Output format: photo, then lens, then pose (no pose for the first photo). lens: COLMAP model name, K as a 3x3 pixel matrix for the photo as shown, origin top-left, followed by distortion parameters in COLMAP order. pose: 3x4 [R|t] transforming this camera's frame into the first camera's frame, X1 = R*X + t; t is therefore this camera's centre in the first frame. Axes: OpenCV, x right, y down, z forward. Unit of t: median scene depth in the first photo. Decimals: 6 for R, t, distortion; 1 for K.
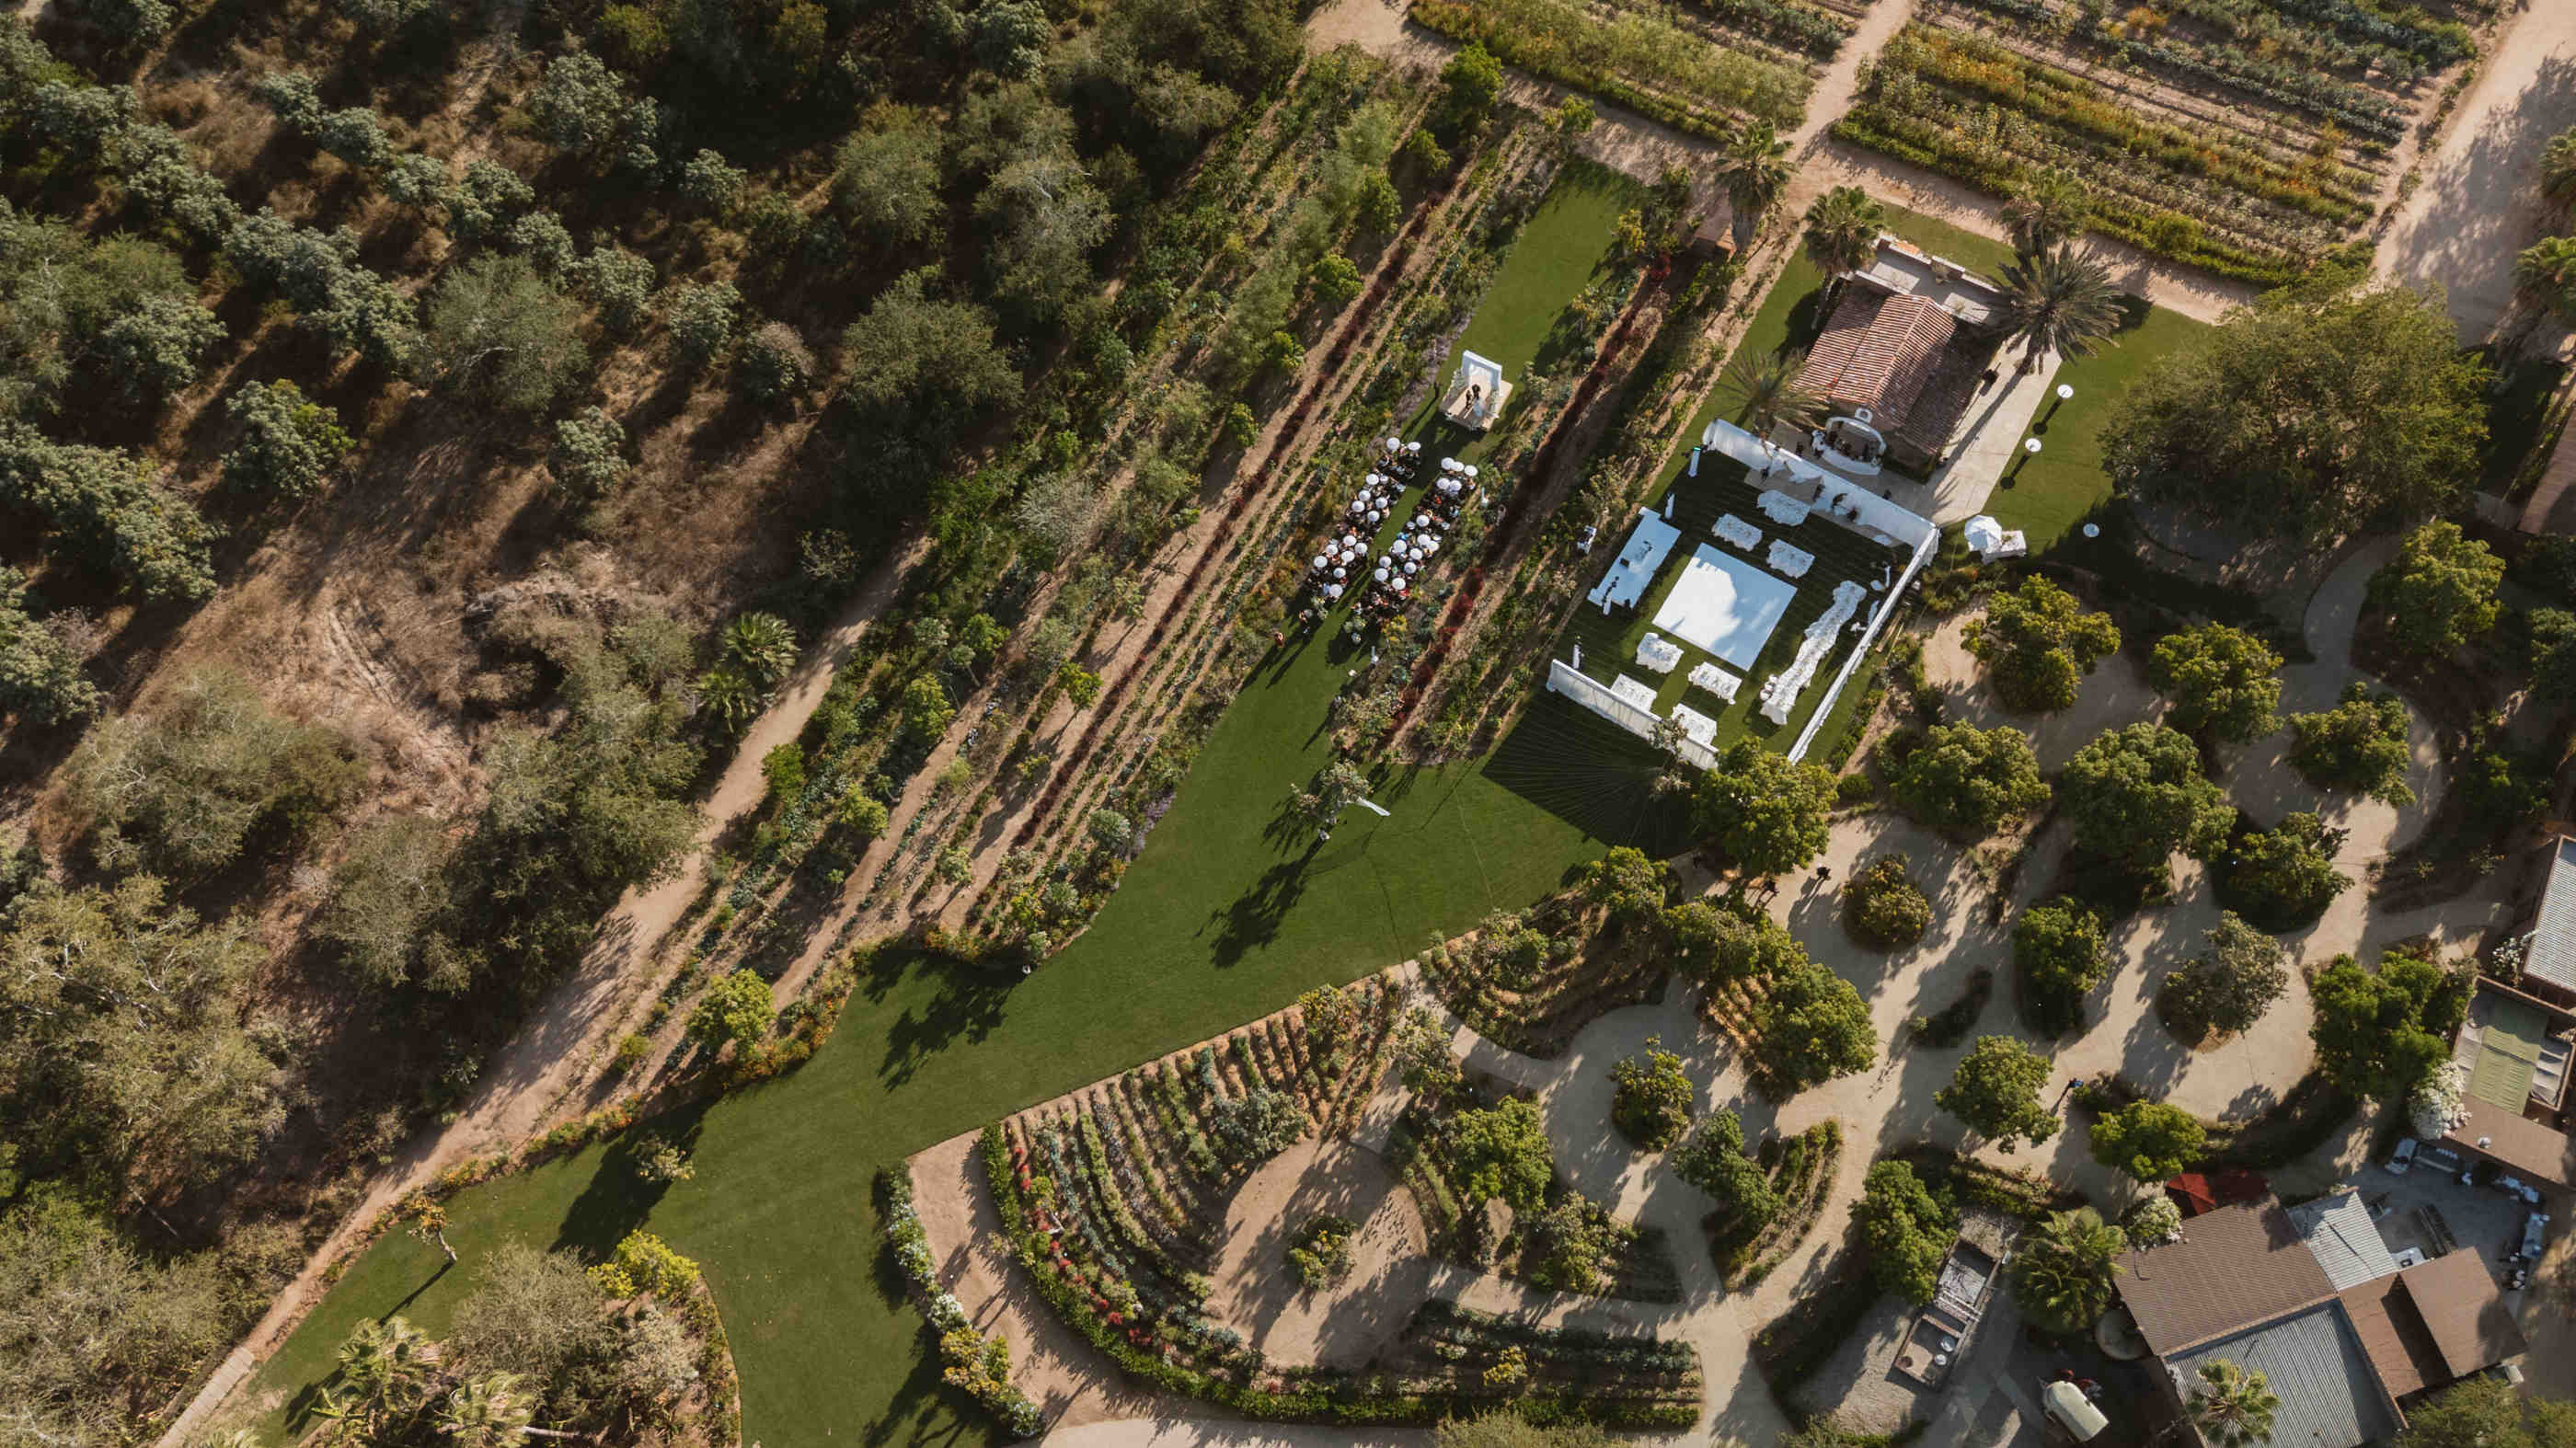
lens RADIAL K [[1901.8, 0, 1288.0], [0, 1901.8, 724.0], [0, 0, 1]] dist [0.072845, -0.078012]
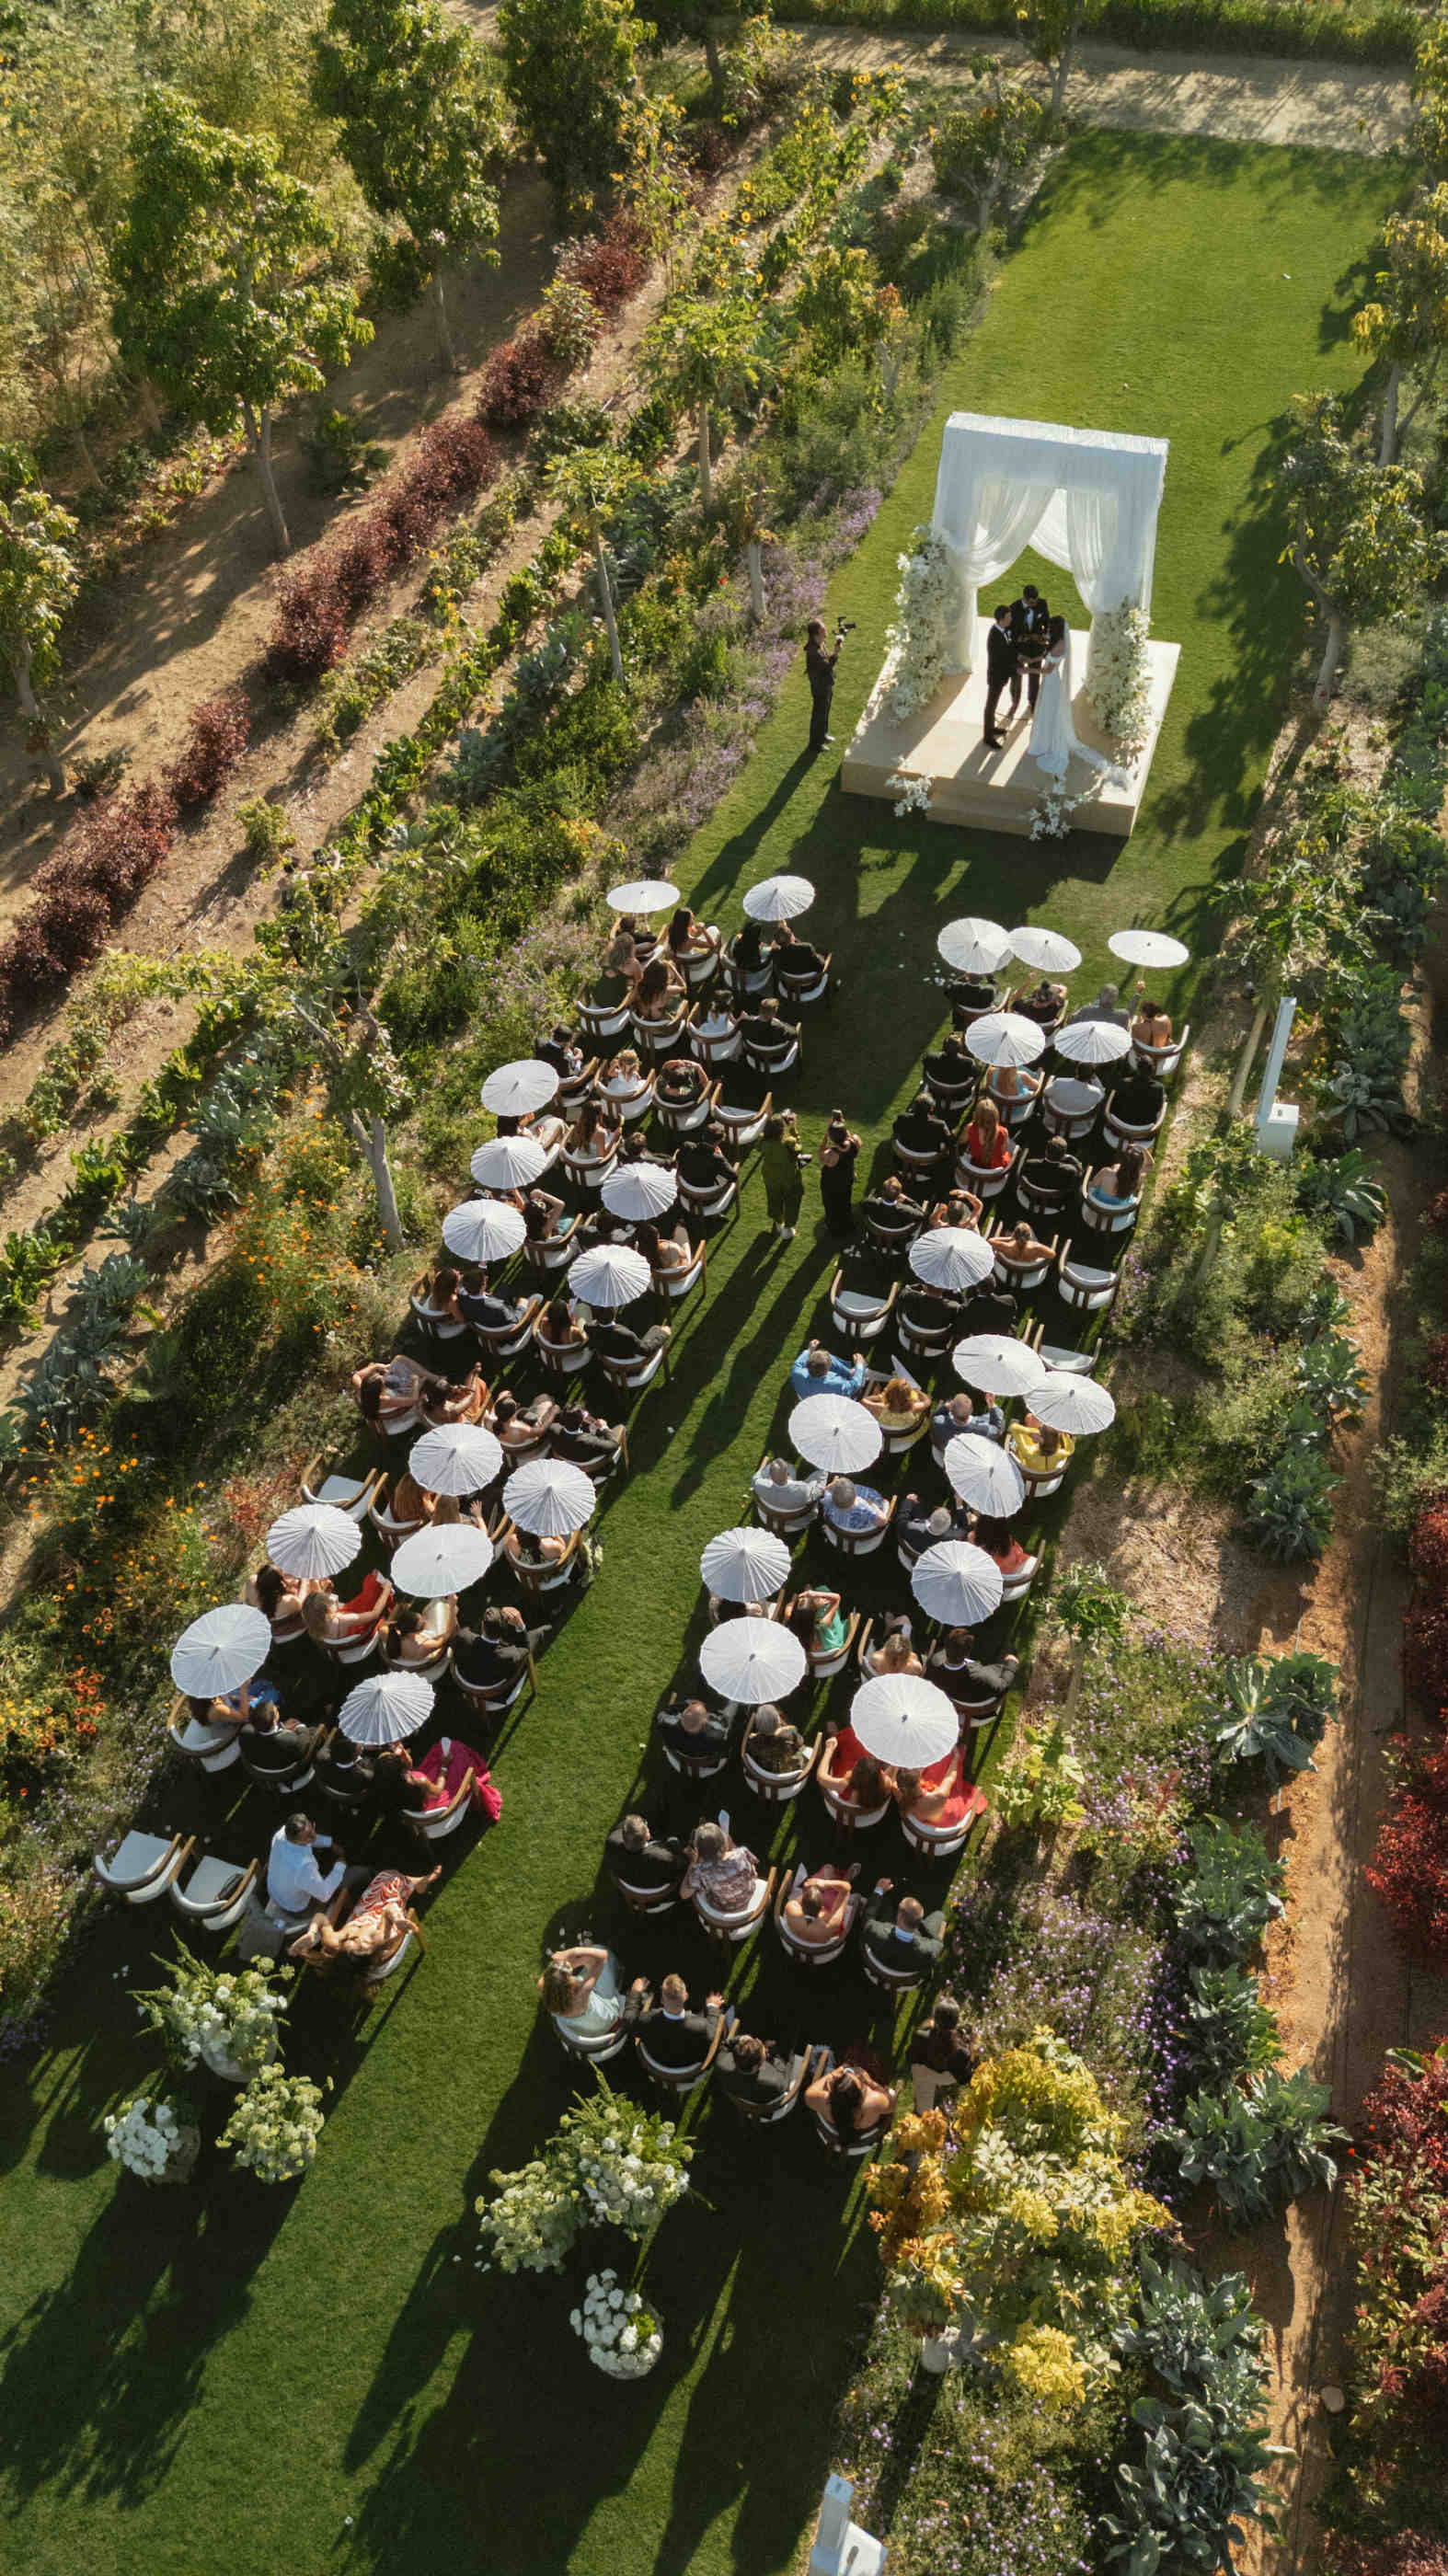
lens RADIAL K [[1901.8, 0, 724.0], [0, 1901.8, 1288.0], [0, 0, 1]] dist [0.072845, -0.078012]
pose [[0.979441, -0.129425, 0.154742, 0.031974], [0.171312, 0.938683, -0.299210, -0.064320], [-0.106528, 0.319567, 0.941556, 0.866347]]
